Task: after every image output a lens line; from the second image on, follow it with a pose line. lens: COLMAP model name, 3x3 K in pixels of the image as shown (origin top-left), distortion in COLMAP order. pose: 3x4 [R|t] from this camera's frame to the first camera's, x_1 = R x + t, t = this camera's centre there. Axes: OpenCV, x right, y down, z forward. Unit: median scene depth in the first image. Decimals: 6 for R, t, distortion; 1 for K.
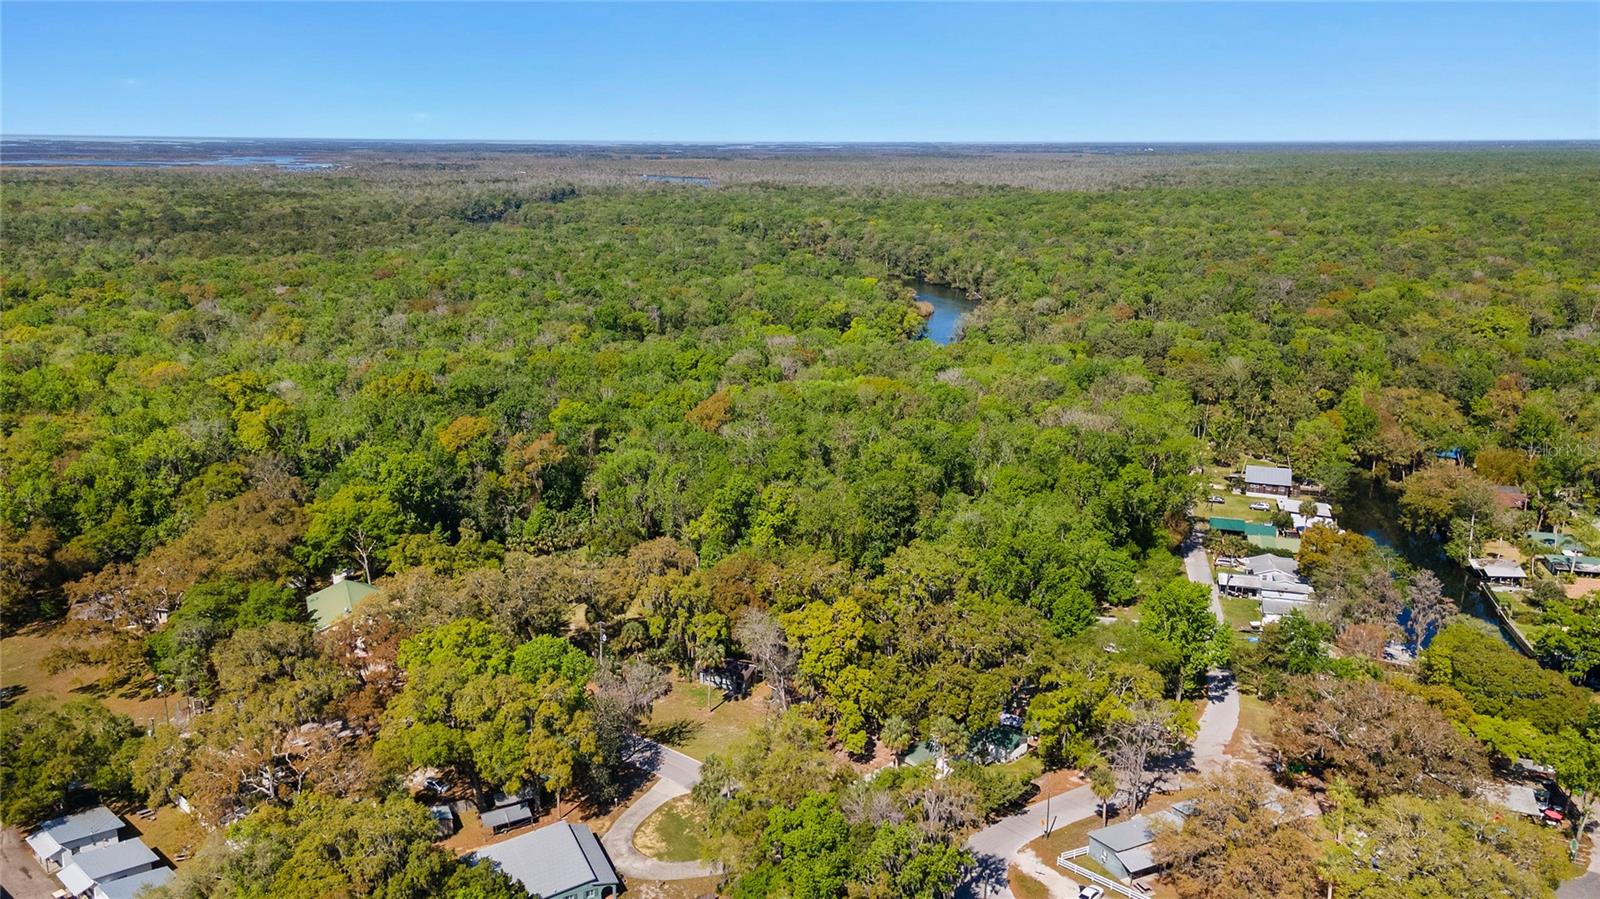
lens RADIAL K [[1144.9, 0, 800.6], [0, 1144.9, 448.2], [0, 0, 1]] dist [0.012724, 0.004166]
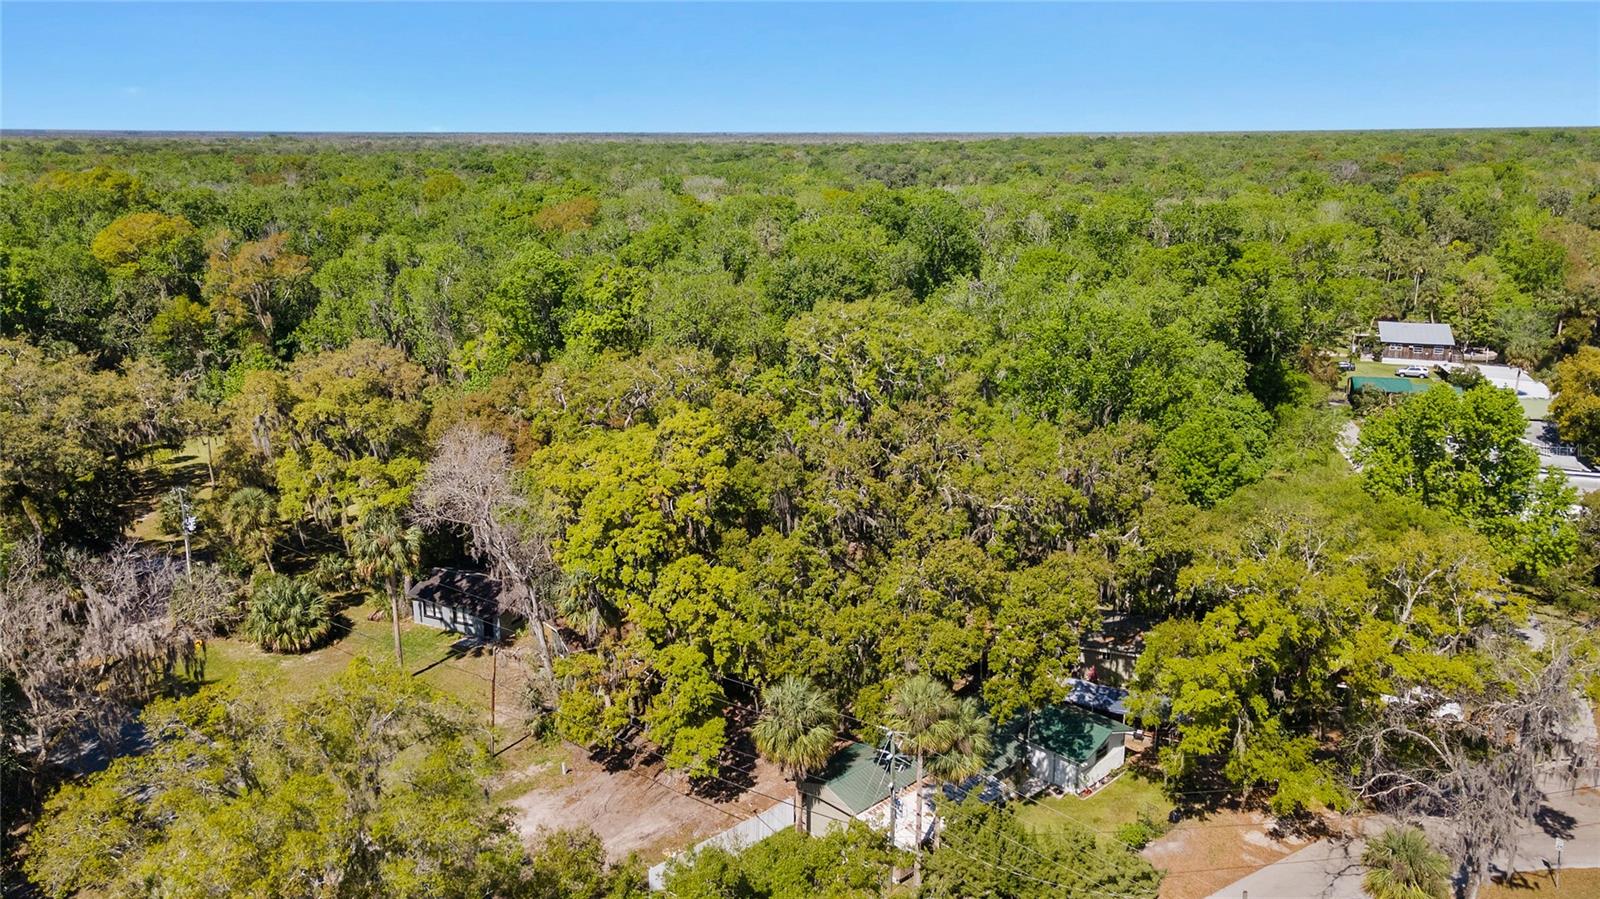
lens RADIAL K [[1144.9, 0, 799.4], [0, 1144.9, 451.0], [0, 0, 1]] dist [0.012724, 0.004166]
pose [[0.999949, -0.005875, 0.008243, 0.079464], [0.005785, 0.999924, 0.010847, 0.149500], [-0.008306, -0.010799, 0.999907, 0.602758]]
